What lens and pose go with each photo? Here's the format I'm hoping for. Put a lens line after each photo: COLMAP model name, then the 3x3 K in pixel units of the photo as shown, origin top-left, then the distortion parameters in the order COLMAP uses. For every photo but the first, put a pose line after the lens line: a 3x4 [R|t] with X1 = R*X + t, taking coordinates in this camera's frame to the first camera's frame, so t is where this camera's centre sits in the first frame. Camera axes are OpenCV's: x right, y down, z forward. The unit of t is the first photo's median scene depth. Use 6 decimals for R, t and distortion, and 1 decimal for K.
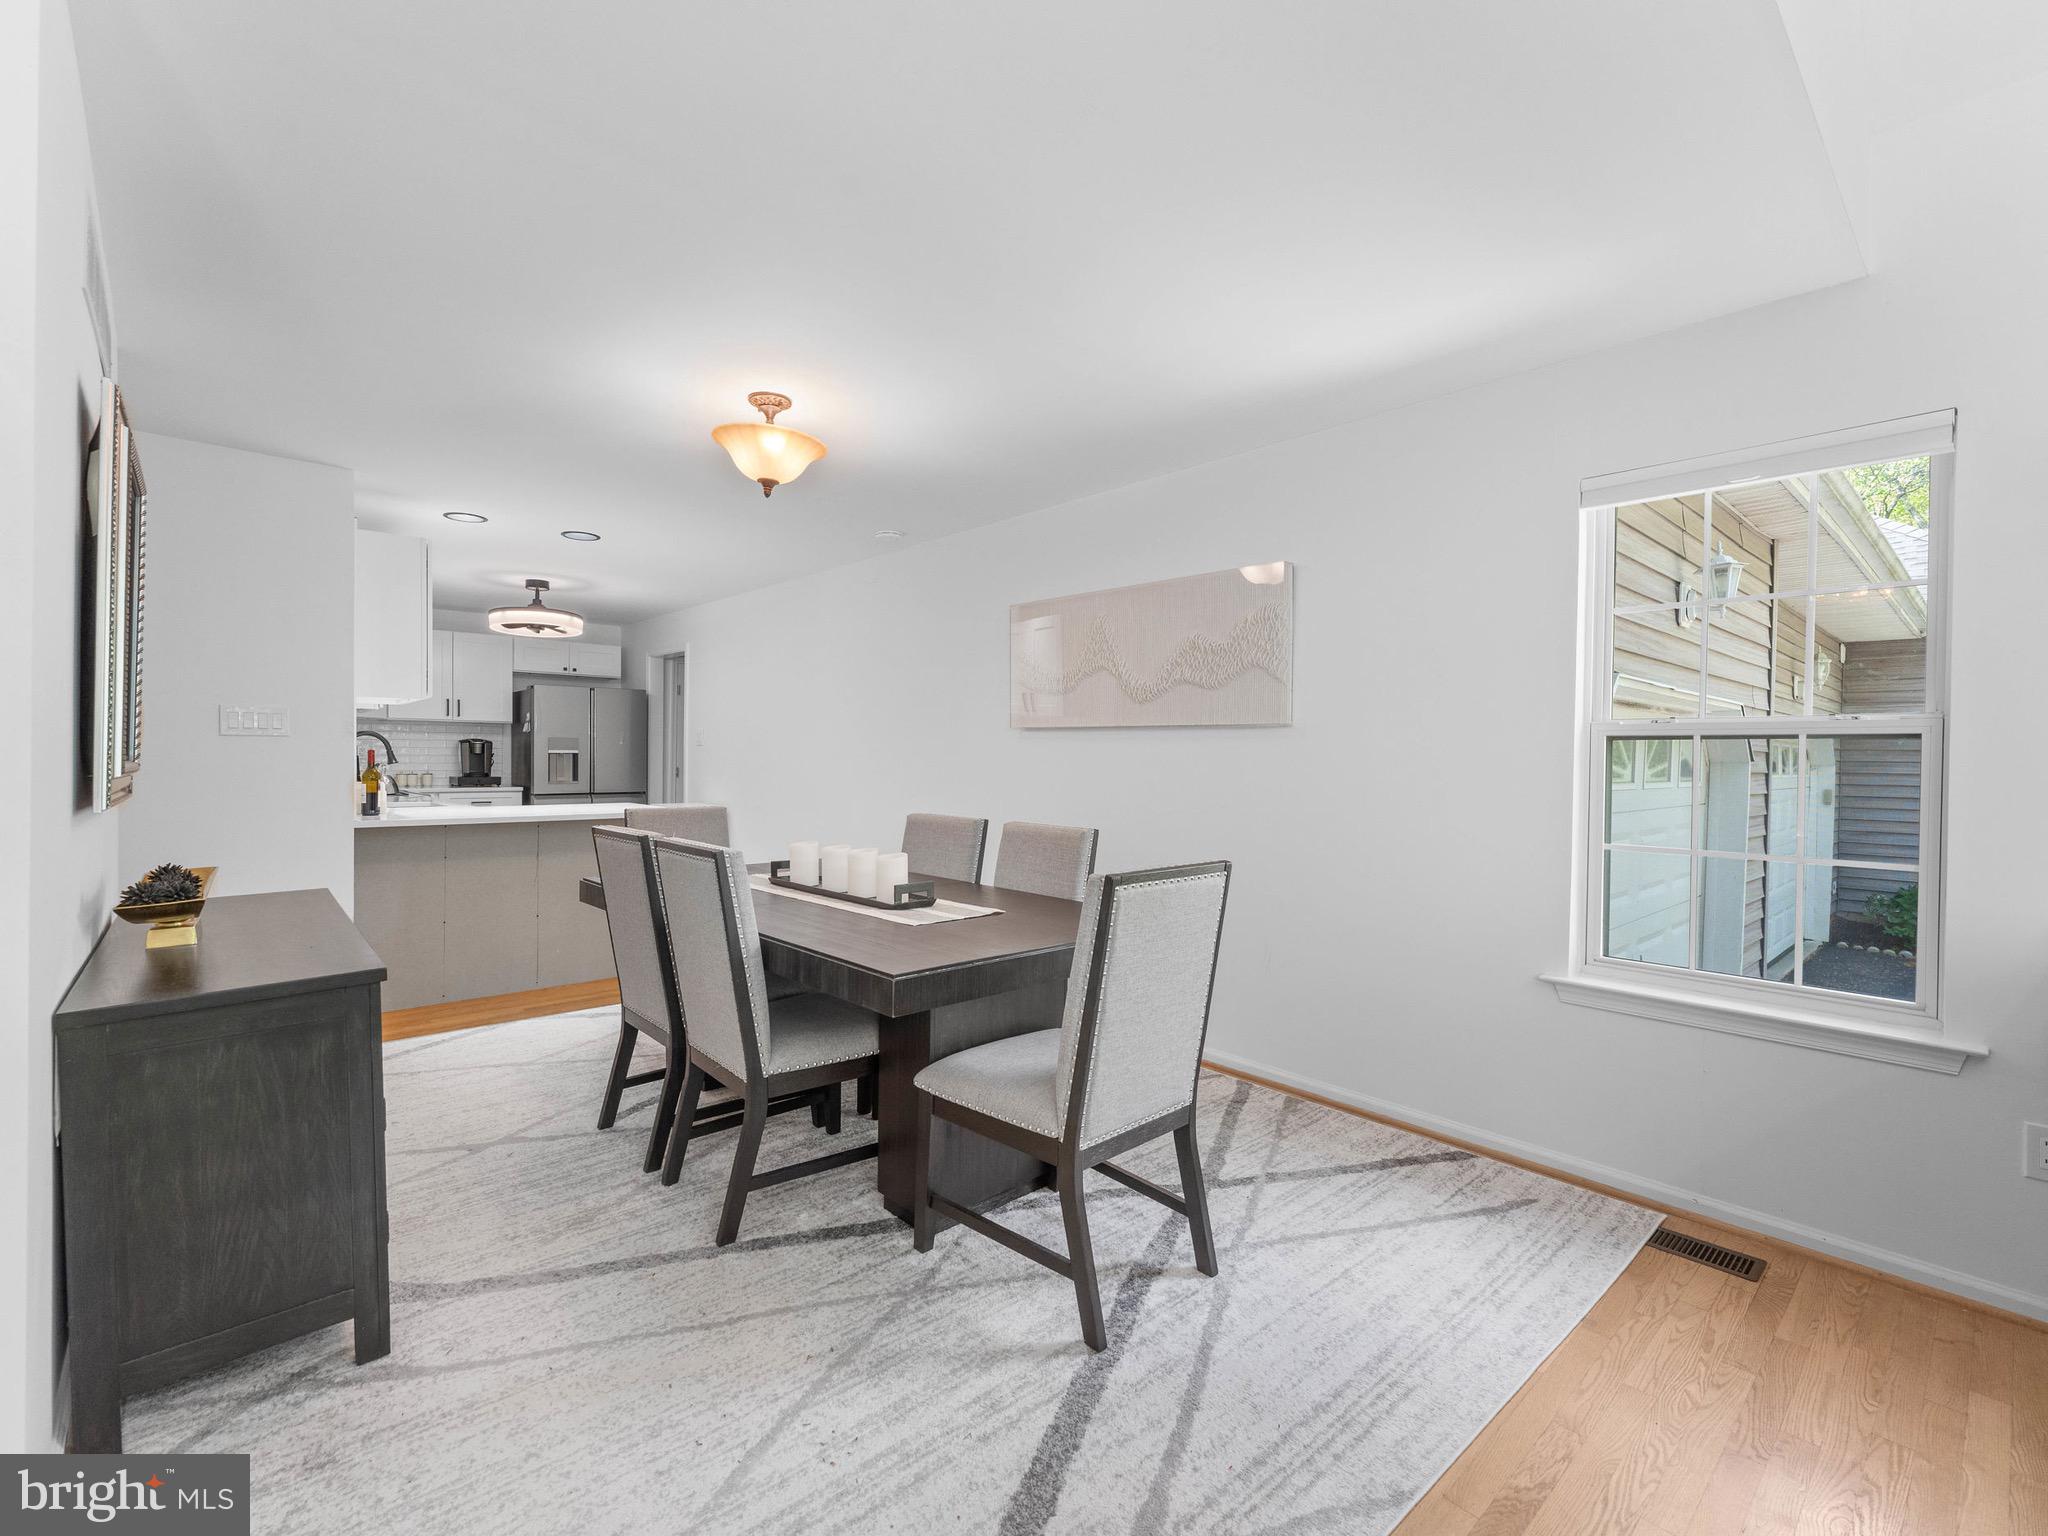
lens RADIAL K [[909.3, 0, 1017.7], [0, 909.3, 764.8], [0, 0, 1]] dist [-0.000870, 0.000595]
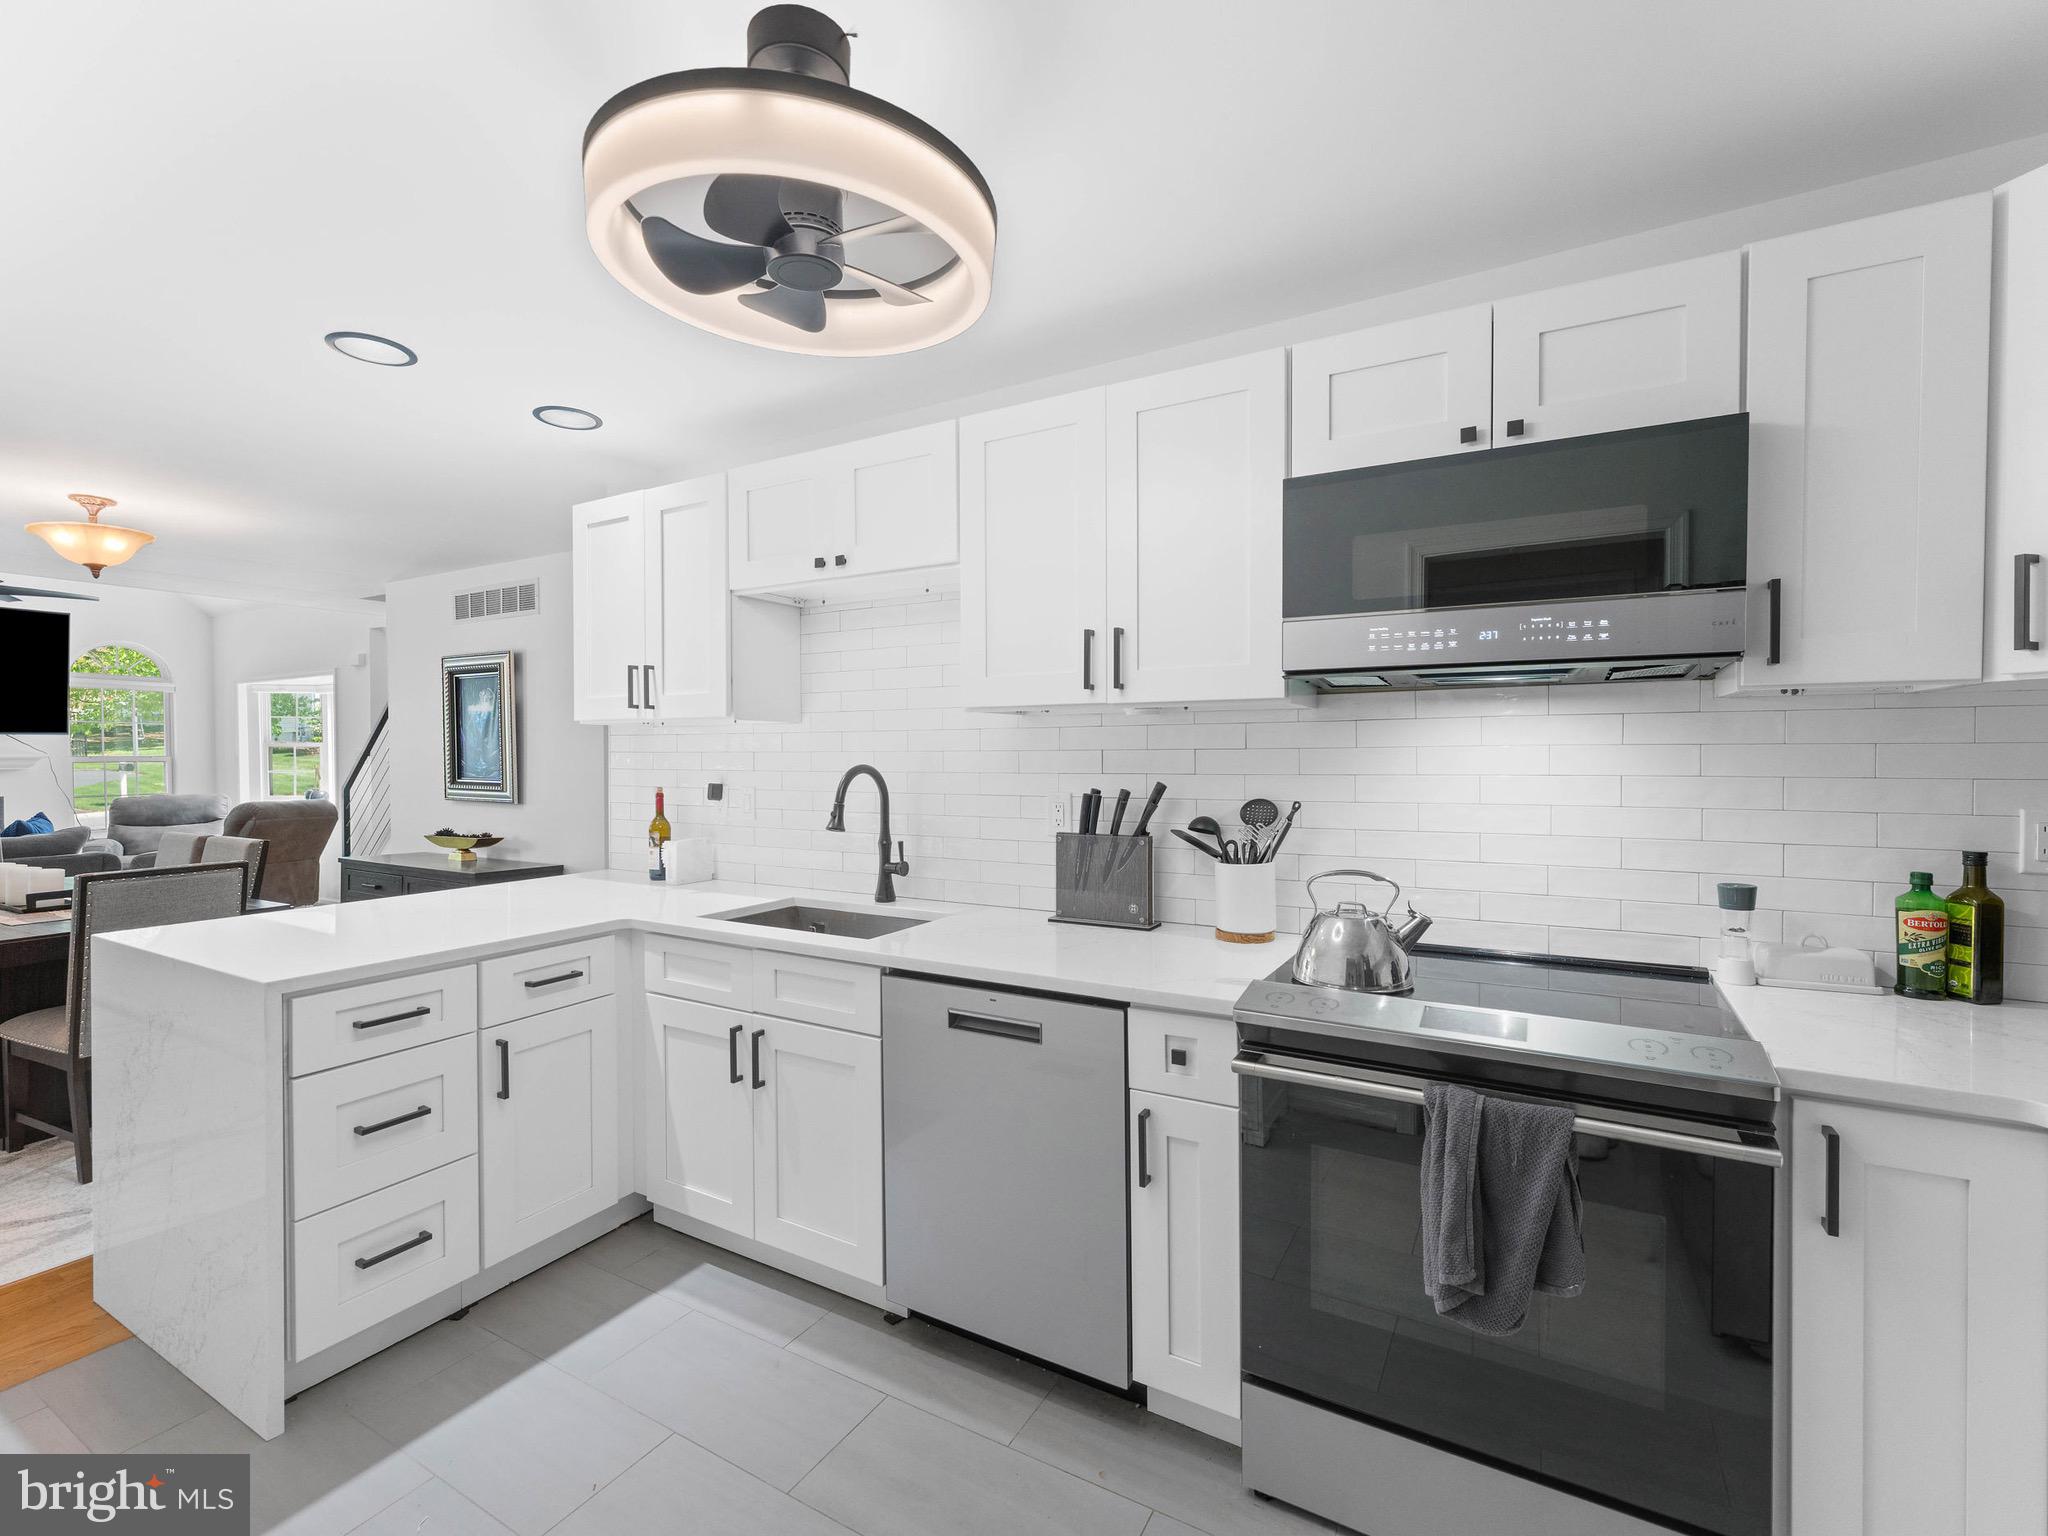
lens RADIAL K [[909.3, 0, 1017.7], [0, 909.3, 764.8], [0, 0, 1]] dist [-0.000870, 0.000595]
pose [[-0.950395, -0.006352, -0.310981, -1.472992], [-0.012486, 0.999765, 0.017737, -0.110595], [0.310795, 0.020740, -0.950251, 3.498994]]
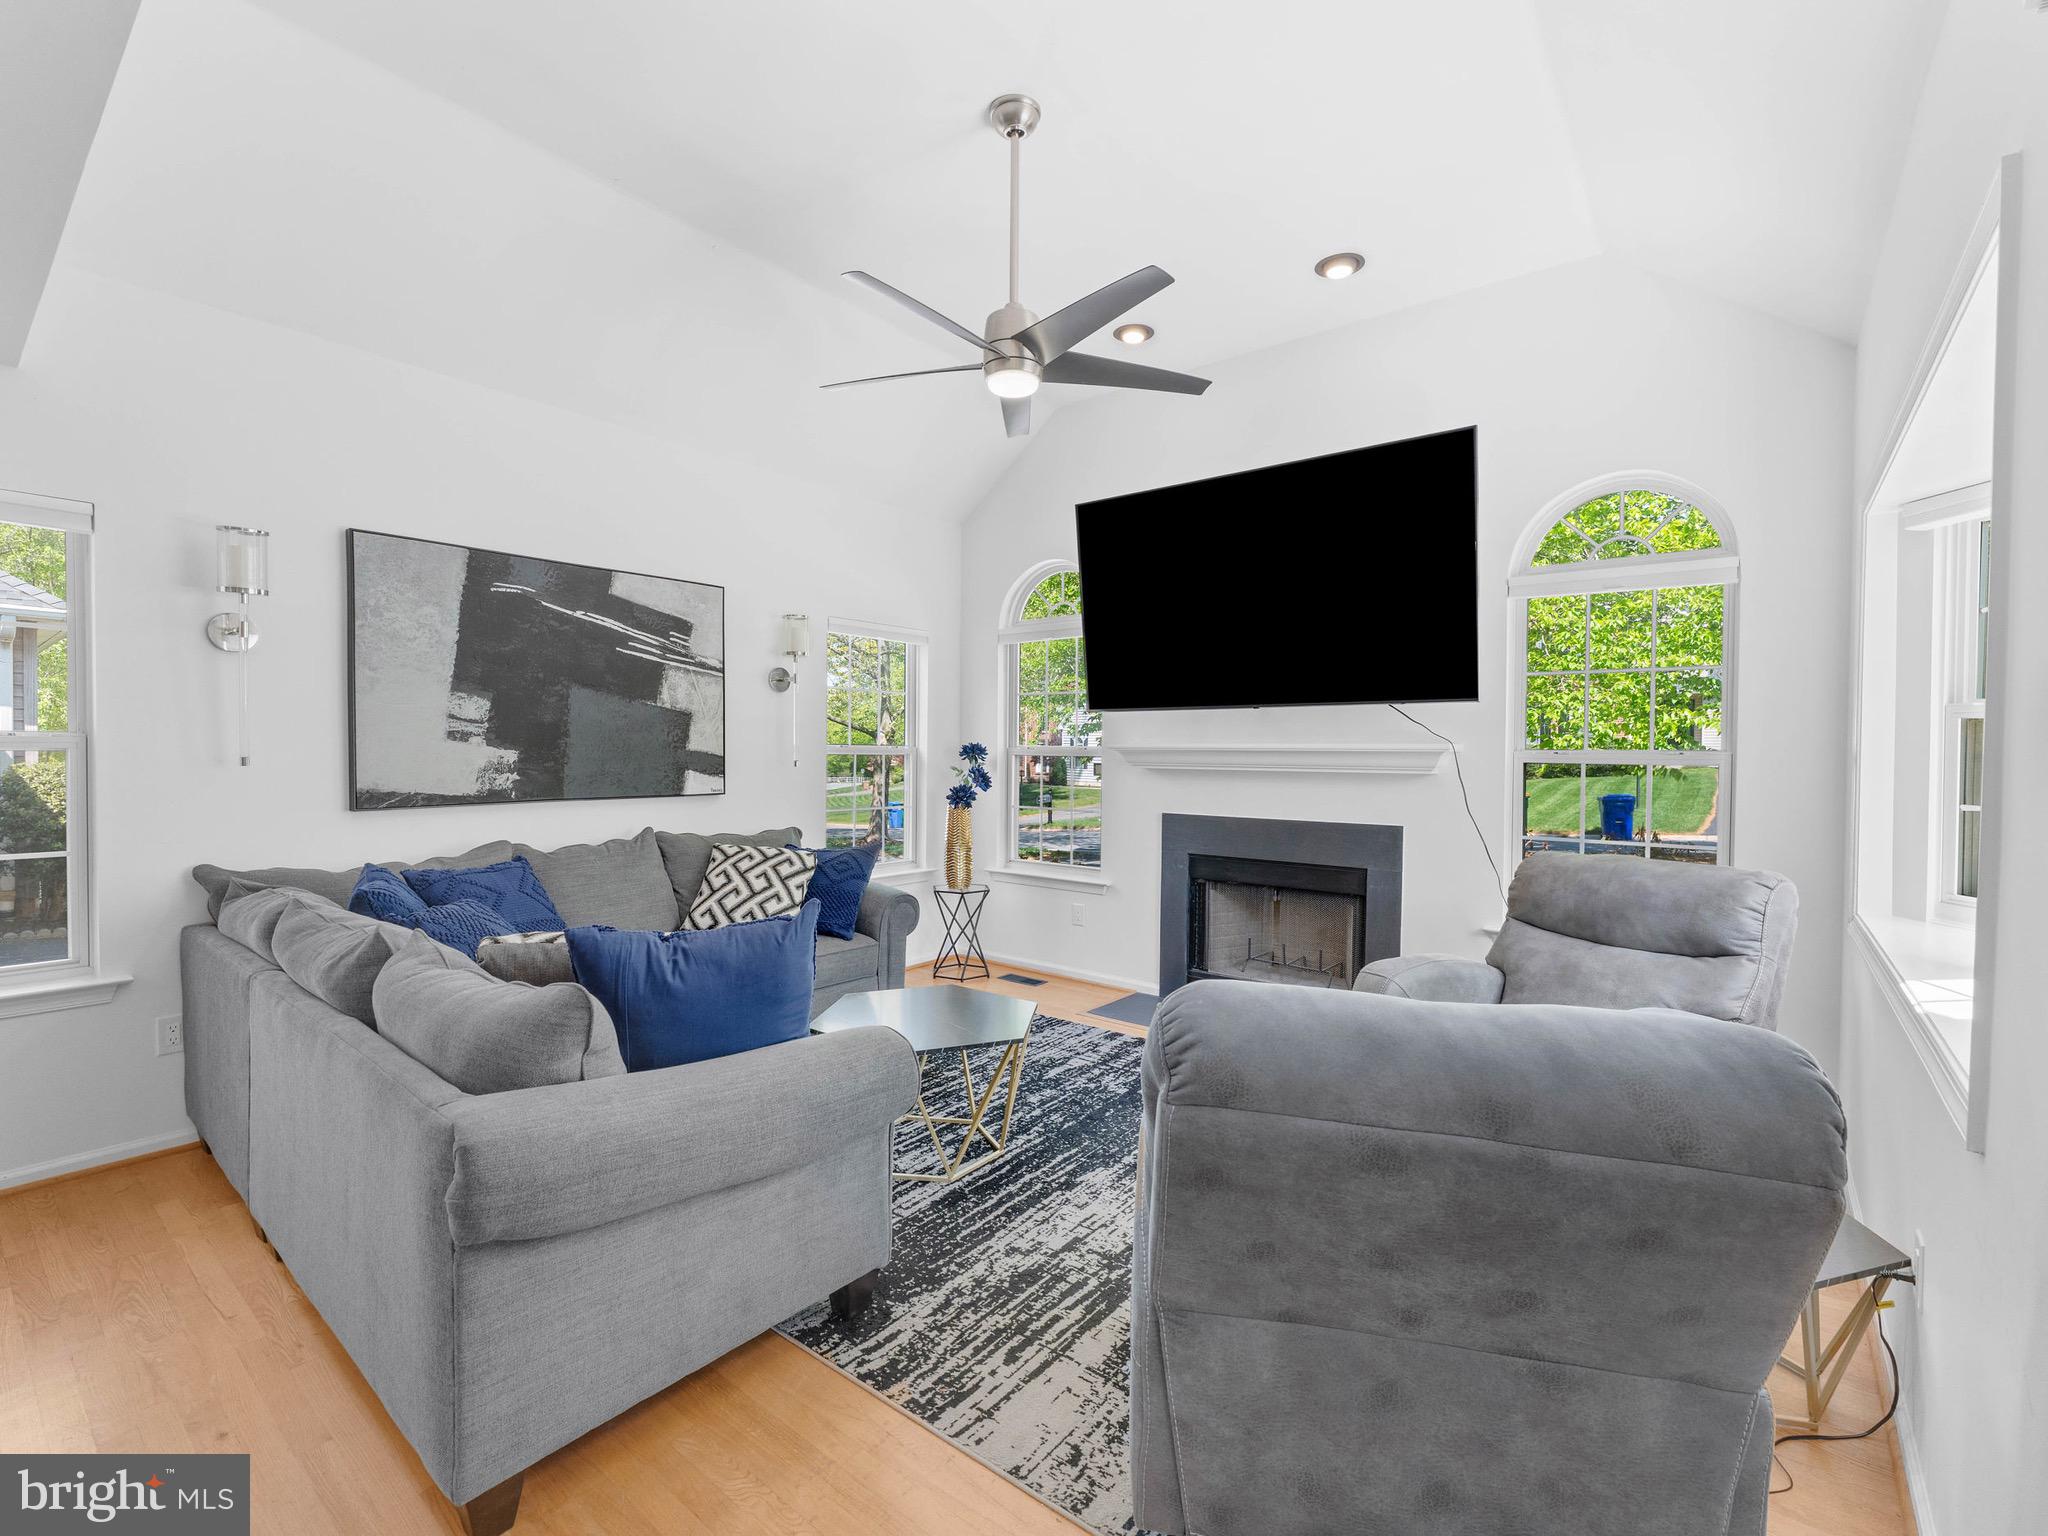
lens RADIAL K [[909.3, 0, 1017.7], [0, 909.3, 764.8], [0, 0, 1]] dist [-0.000870, 0.000595]
pose [[-0.159184, -0.030624, 0.986774, -0.469633], [-0.003207, 0.999530, 0.030502, -0.051679], [-0.987244, 0.001691, -0.159208, -0.108845]]
